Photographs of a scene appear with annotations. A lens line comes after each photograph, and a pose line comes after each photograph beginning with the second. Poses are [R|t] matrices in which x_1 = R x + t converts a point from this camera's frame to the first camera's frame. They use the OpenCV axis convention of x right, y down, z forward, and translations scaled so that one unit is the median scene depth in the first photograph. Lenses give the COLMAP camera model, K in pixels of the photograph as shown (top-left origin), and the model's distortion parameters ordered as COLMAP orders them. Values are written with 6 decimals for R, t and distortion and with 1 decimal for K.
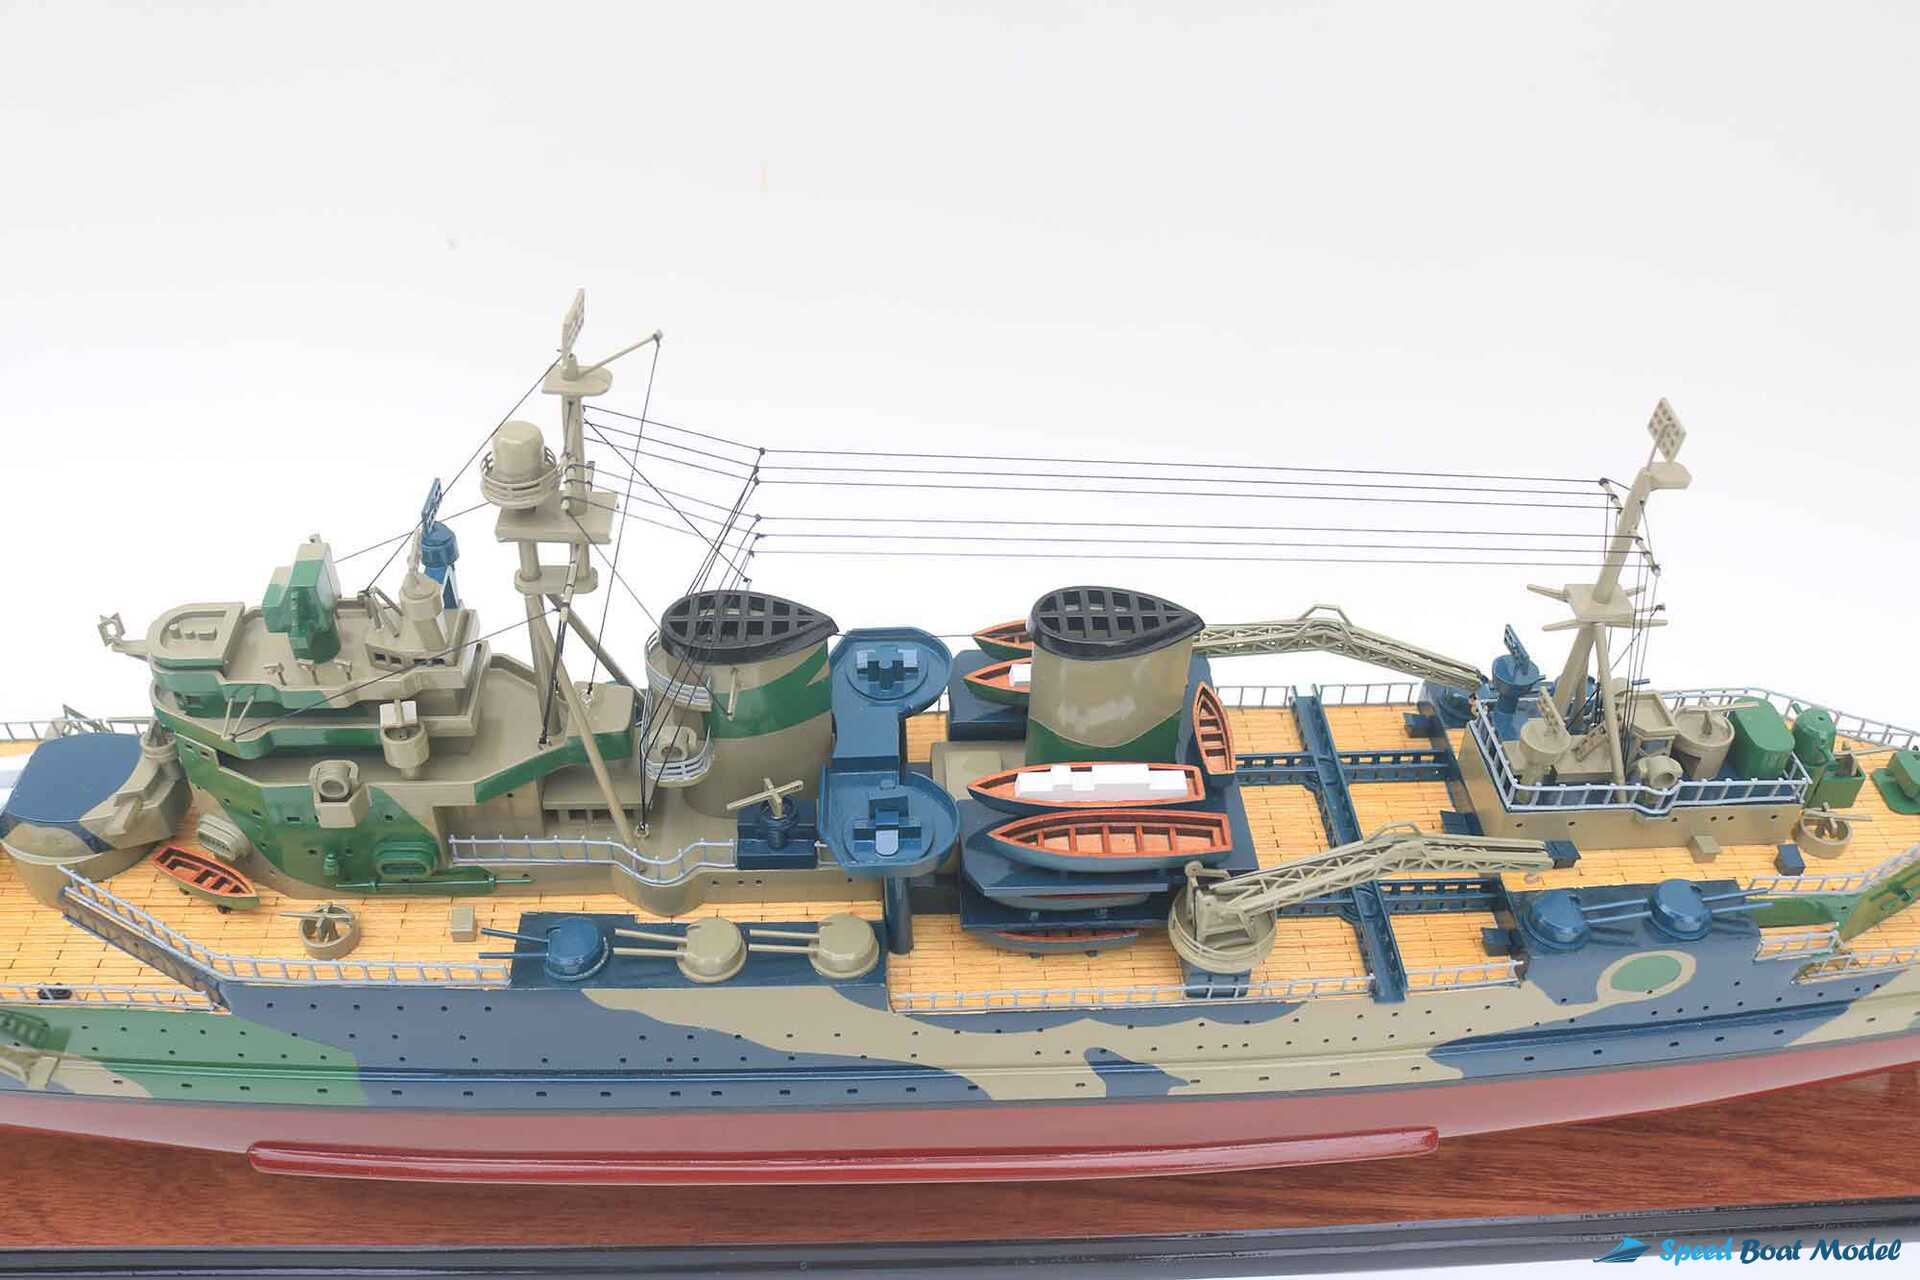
lens RADIAL K [[1737.4, 0, 929.1], [0, 1737.4, 649.5], [0, 0, 1]] dist [-0.099842, 0.005987]
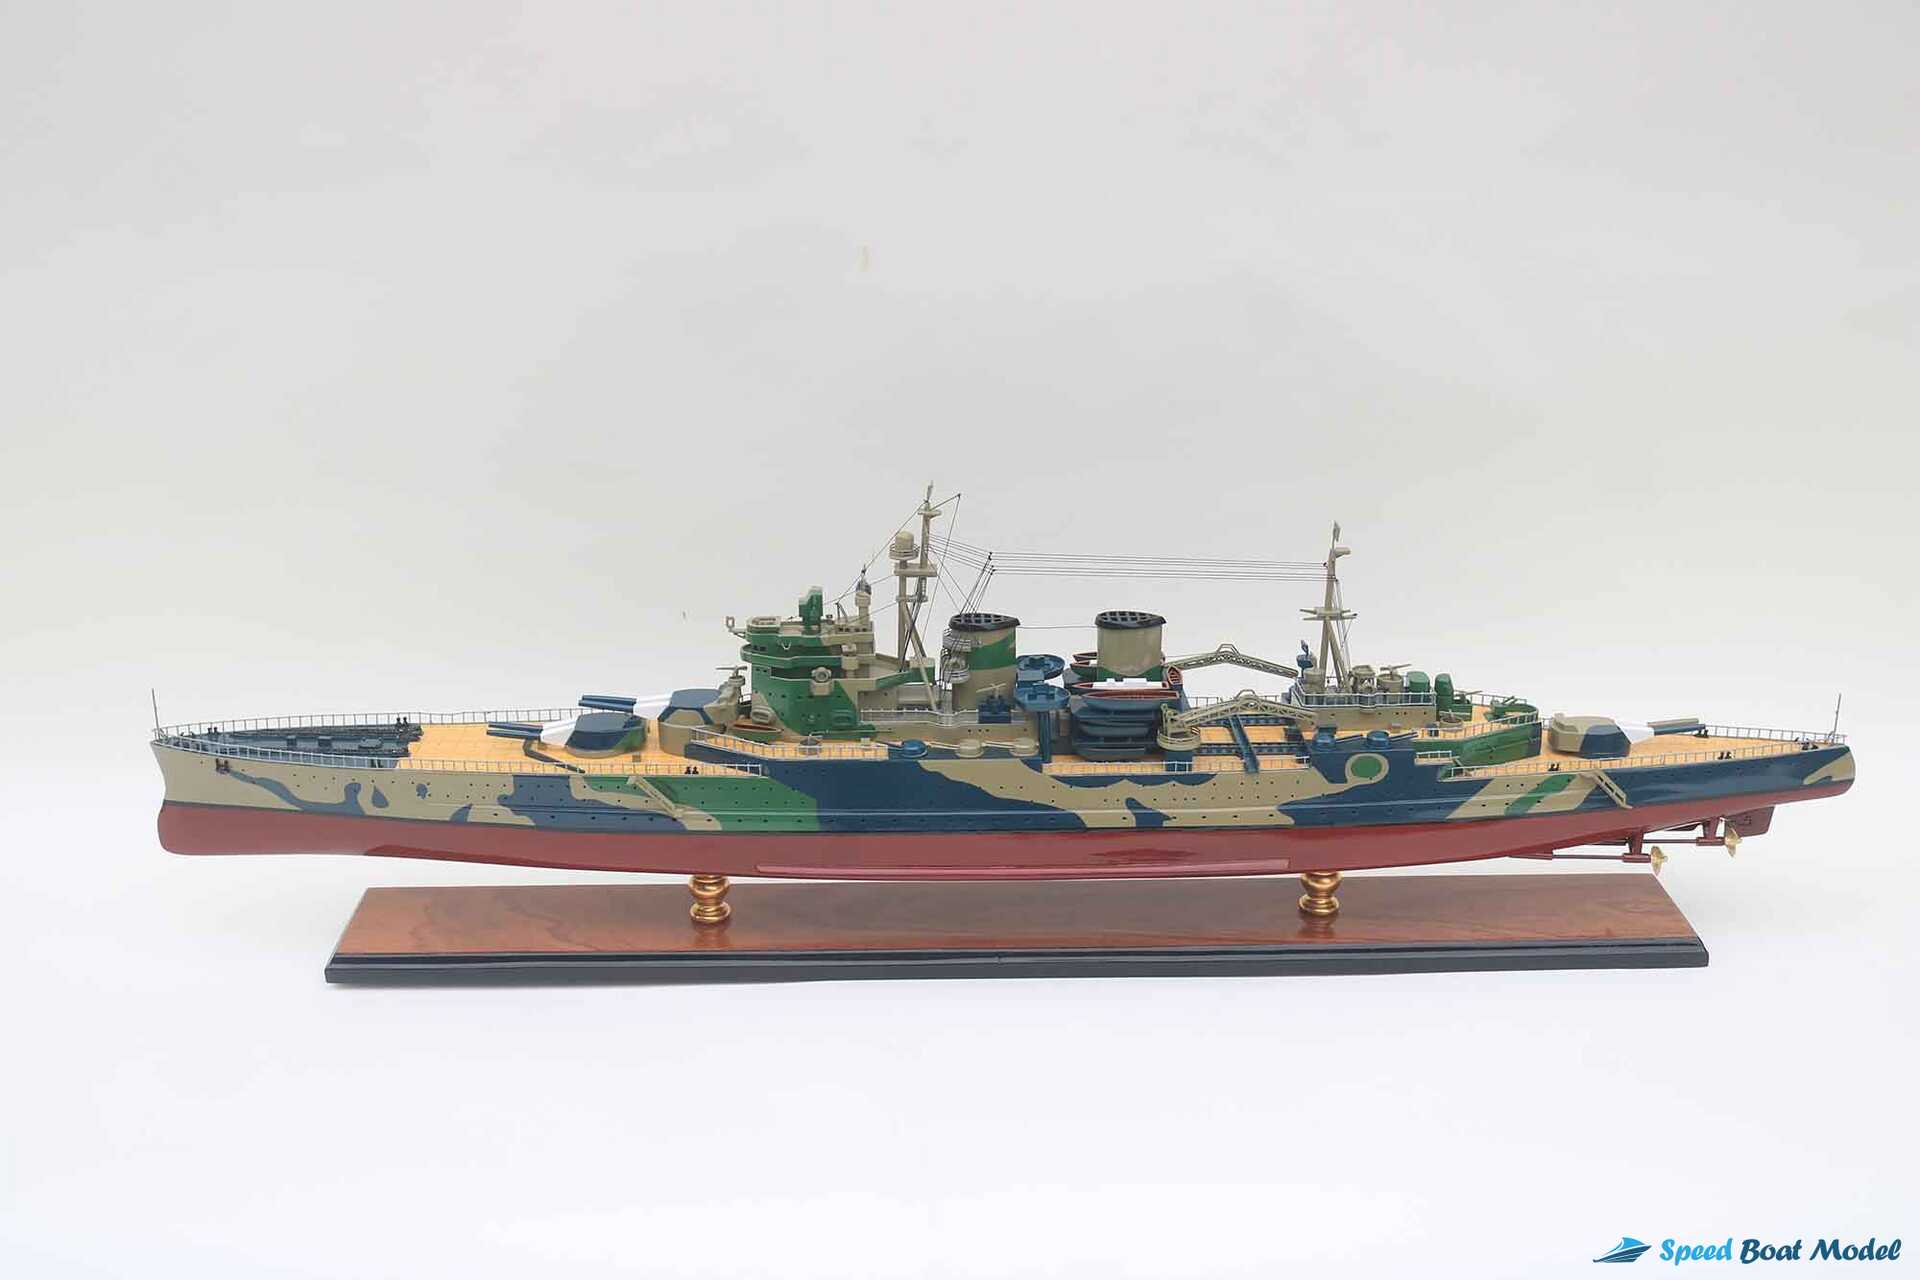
lens RADIAL K [[2202.3, 0, 960.0], [0, 2202.3, 640.0], [0, 0, 1]] dist [-0.101347, -0.006818]
pose [[0.999494, -0.015864, -0.027586, -0.049188], [0.004246, 0.925603, -0.378473, 1.169113], [0.031538, 0.378164, 0.925201, -1.871803]]
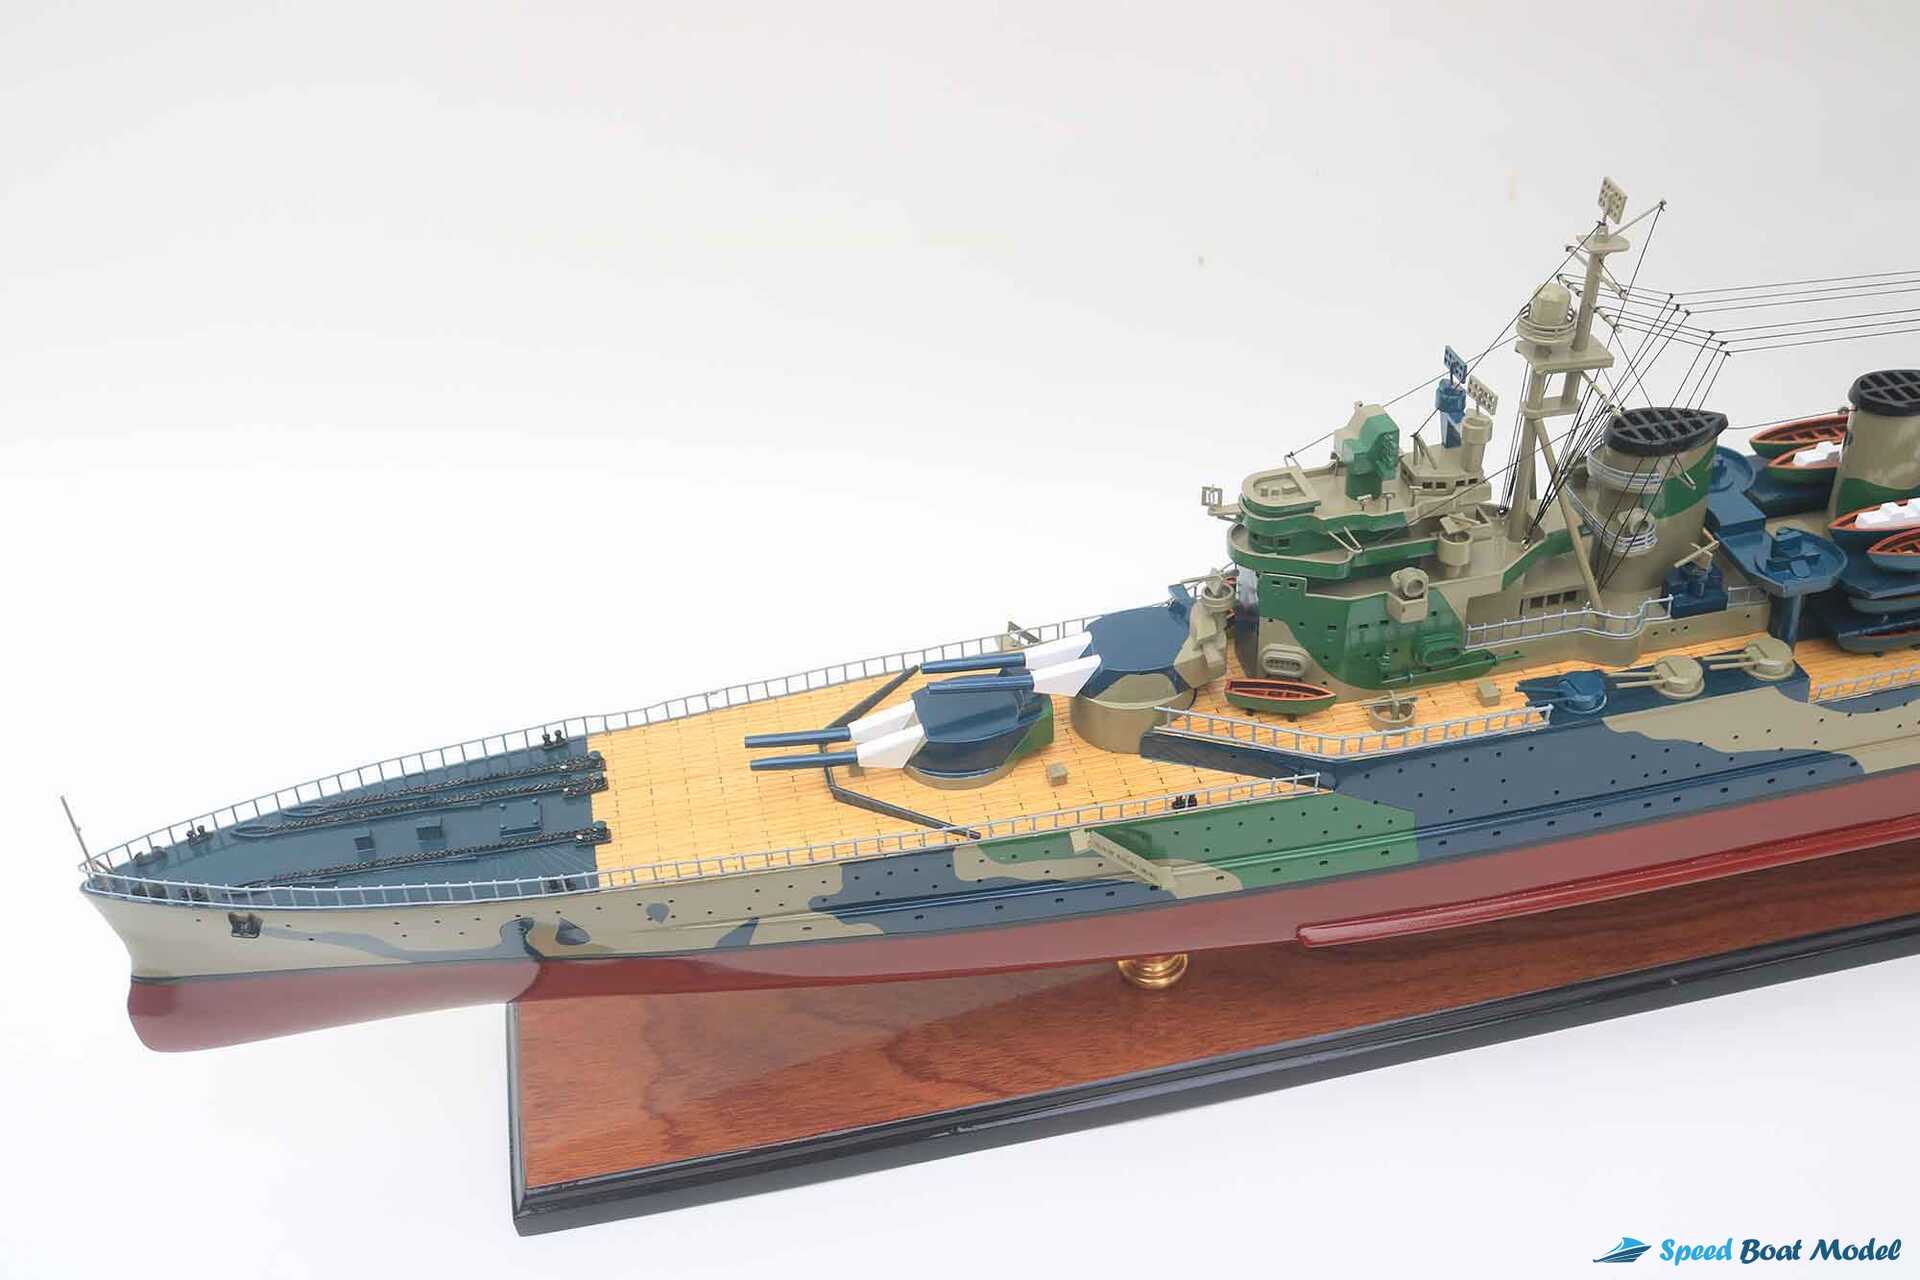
lens RADIAL K [[1994.0, 0, 960.0], [0, 1994.0, 640.0], [0, 0, 1]] dist [-0.168865, 0.211337]
pose [[0.984383, -0.156487, 0.080634, -0.753682], [0.162460, 0.983954, -0.073759, 0.161588], [-0.067798, 0.085707, 0.994011, -0.429741]]
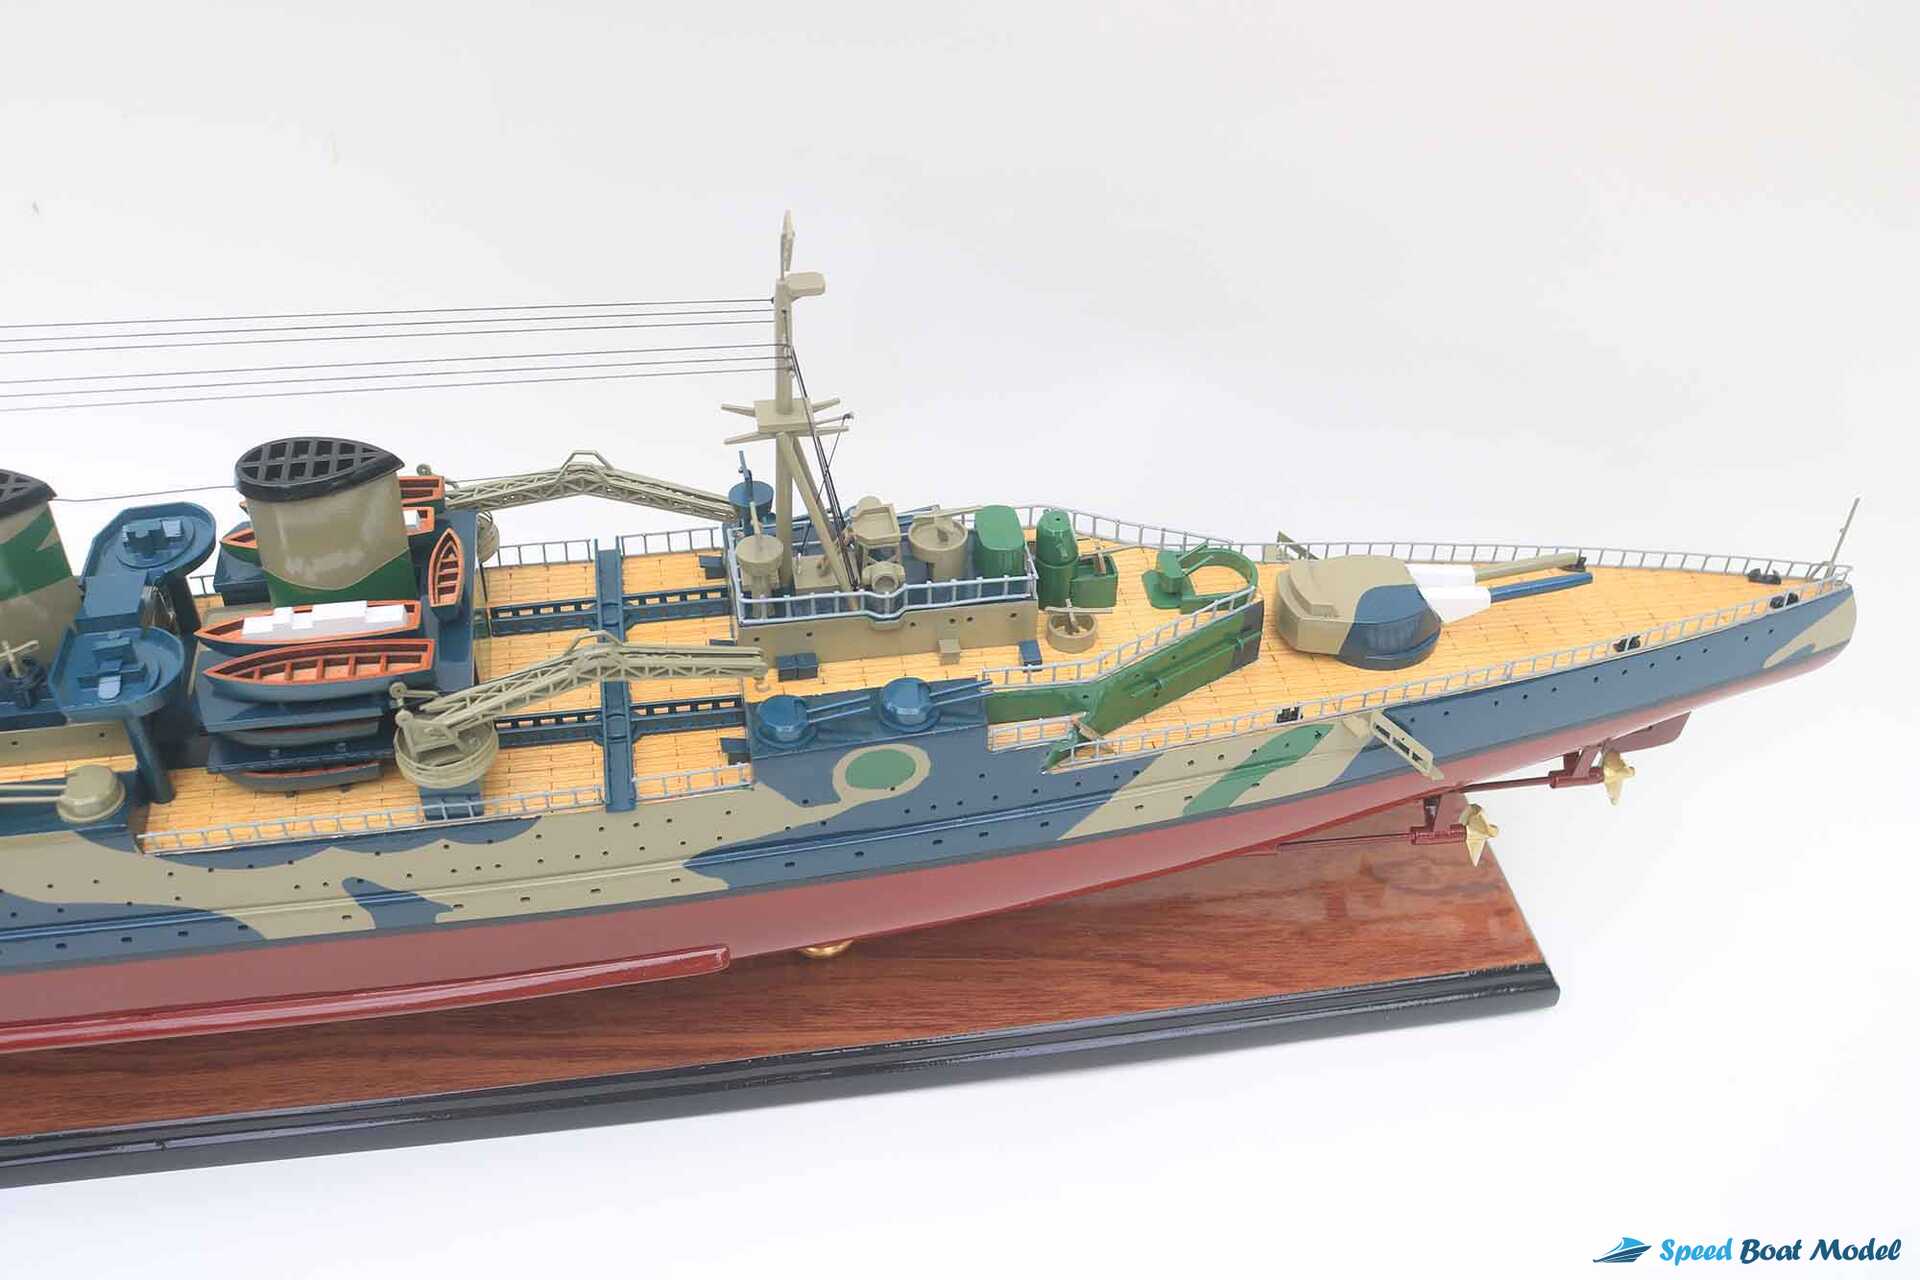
lens RADIAL K [[1994.0, 0, 960.0], [0, 1994.0, 640.0], [0, 0, 1]] dist [-0.168865, 0.211337]
pose [[0.992447, -0.078292, 0.094440, 0.362394], [0.079541, 0.996786, -0.009531, 0.127552], [-0.093390, 0.016971, 0.995485, -0.222942]]
